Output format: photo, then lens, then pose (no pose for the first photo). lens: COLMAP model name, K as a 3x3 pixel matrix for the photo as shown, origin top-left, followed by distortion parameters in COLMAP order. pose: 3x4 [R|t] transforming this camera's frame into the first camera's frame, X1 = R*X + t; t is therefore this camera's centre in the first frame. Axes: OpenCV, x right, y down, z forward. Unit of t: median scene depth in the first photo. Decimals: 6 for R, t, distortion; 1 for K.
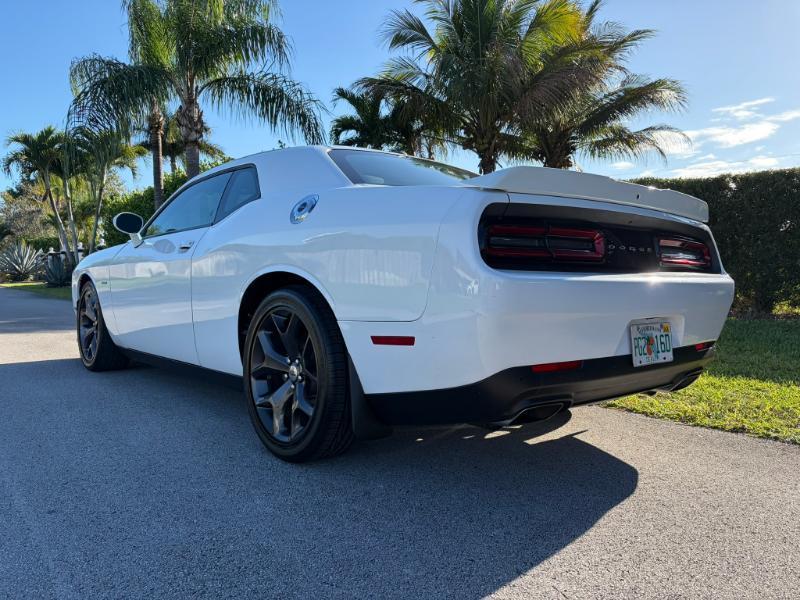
lens RADIAL K [[612.6, 0, 403.1], [0, 612.6, 300.7], [0, 0, 1]] dist [0.034459, -0.029640]
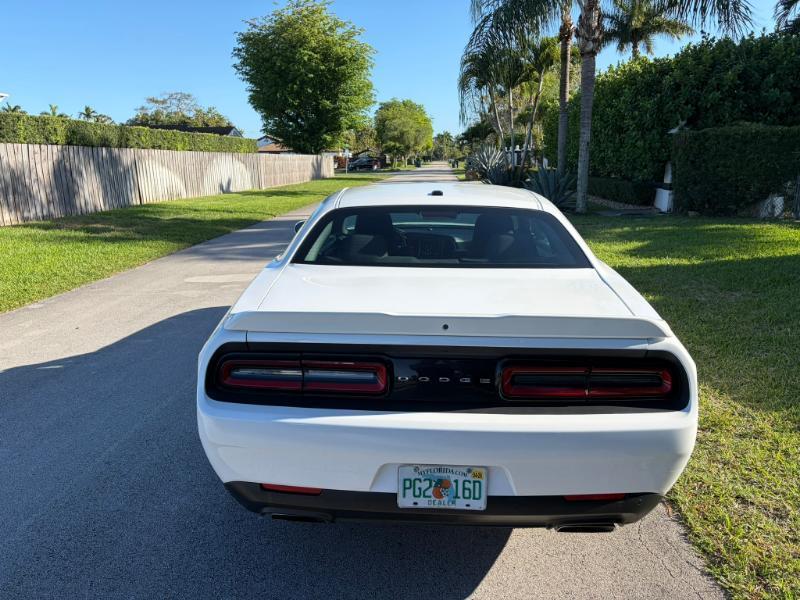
lens RADIAL K [[612.6, 0, 397.7], [0, 612.6, 301.6], [0, 0, 1]] dist [0.034459, -0.029640]
pose [[0.734267, 0.147481, -0.662647, 0.463935], [-0.022134, 0.980799, 0.193763, -0.190641], [0.678500, -0.127607, 0.723432, 0.163985]]
